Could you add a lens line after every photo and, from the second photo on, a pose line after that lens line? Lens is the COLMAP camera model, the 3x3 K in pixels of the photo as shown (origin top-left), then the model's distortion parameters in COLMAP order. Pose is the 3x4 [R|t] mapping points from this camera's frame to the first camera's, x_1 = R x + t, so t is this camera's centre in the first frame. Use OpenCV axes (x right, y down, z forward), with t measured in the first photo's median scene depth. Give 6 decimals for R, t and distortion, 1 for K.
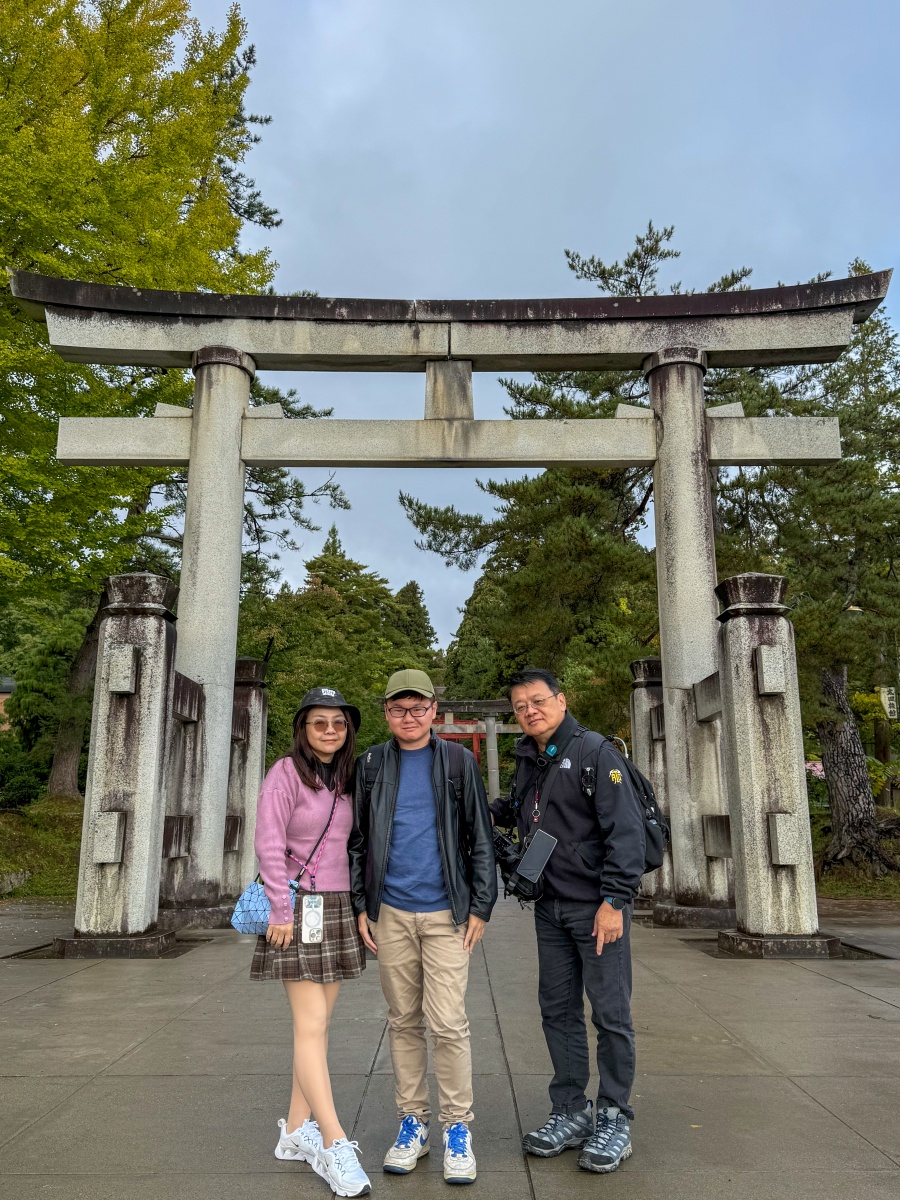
lens RADIAL K [[967.5, 0, 450.0], [0, 967.5, 600.0], [0, 0, 1]] dist [0.007544, 0.002117]
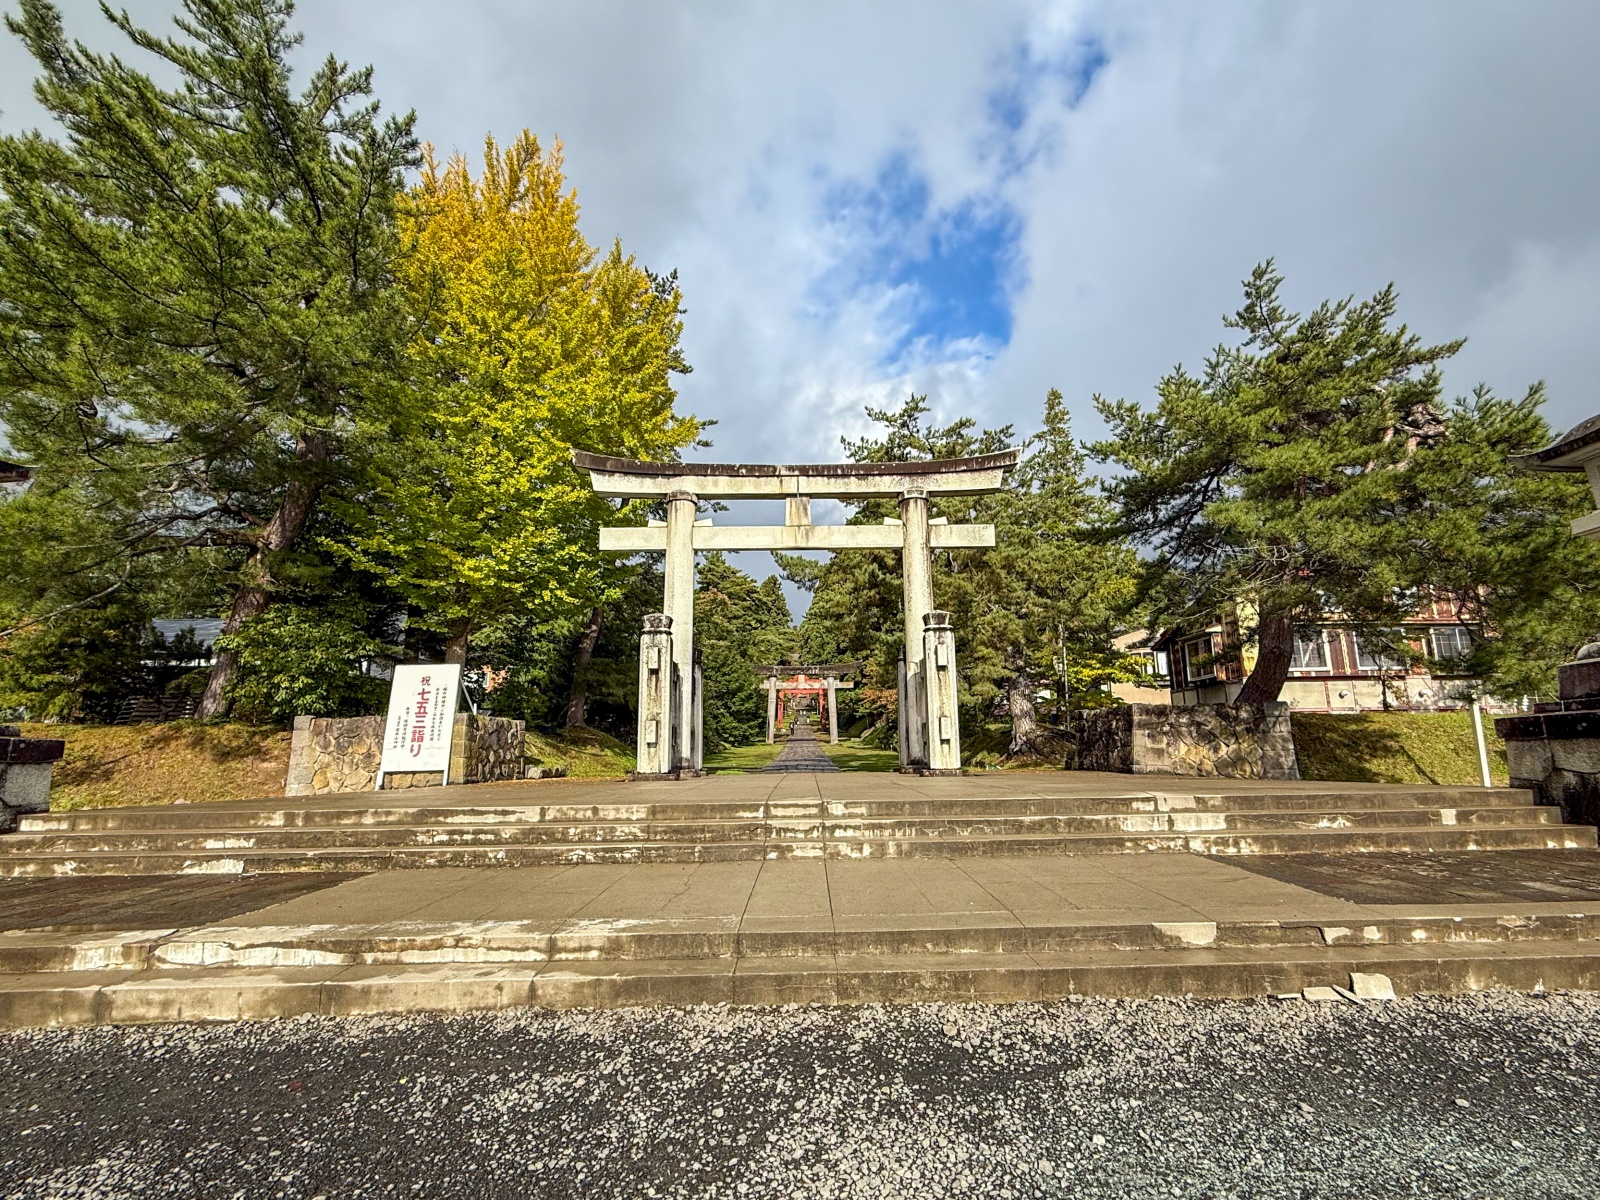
lens RADIAL K [[781.6, 0, 818.8], [0, 781.6, 600.1], [0, 0, 1]] dist [-0.058782, -0.000009]
pose [[0.999709, -0.011544, 0.021173, 0.004948], [0.011067, 0.999685, 0.022510, -0.071983], [-0.021426, -0.022269, 0.999522, -0.579642]]
